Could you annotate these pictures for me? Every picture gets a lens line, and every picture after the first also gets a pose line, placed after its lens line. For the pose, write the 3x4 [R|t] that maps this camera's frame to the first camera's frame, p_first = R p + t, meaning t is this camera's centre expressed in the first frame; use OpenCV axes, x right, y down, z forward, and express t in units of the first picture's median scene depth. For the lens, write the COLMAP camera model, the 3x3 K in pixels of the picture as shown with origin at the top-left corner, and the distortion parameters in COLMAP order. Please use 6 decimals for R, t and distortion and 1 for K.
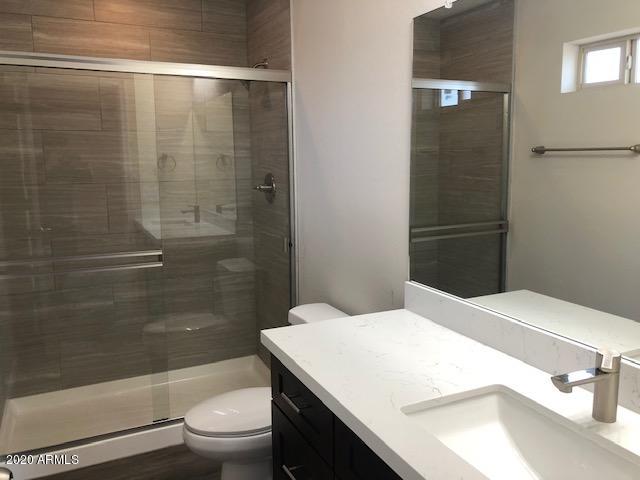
lens RADIAL K [[532.1, 0, 317.0], [0, 532.1, 237.5], [0, 0, 1]] dist [0.033449, -0.016066]
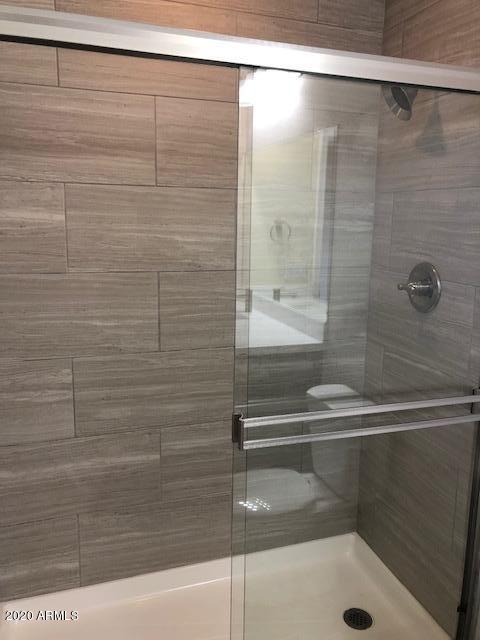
lens RADIAL K [[532.1, 0, 241.5], [0, 532.1, 320.2], [0, 0, 1]] dist [0.033449, -0.016066]
pose [[0.990355, 0.049101, -0.129558, -0.192163], [-0.044170, 0.998196, 0.040666, -0.066356], [0.131321, -0.034551, 0.990738, 0.353717]]
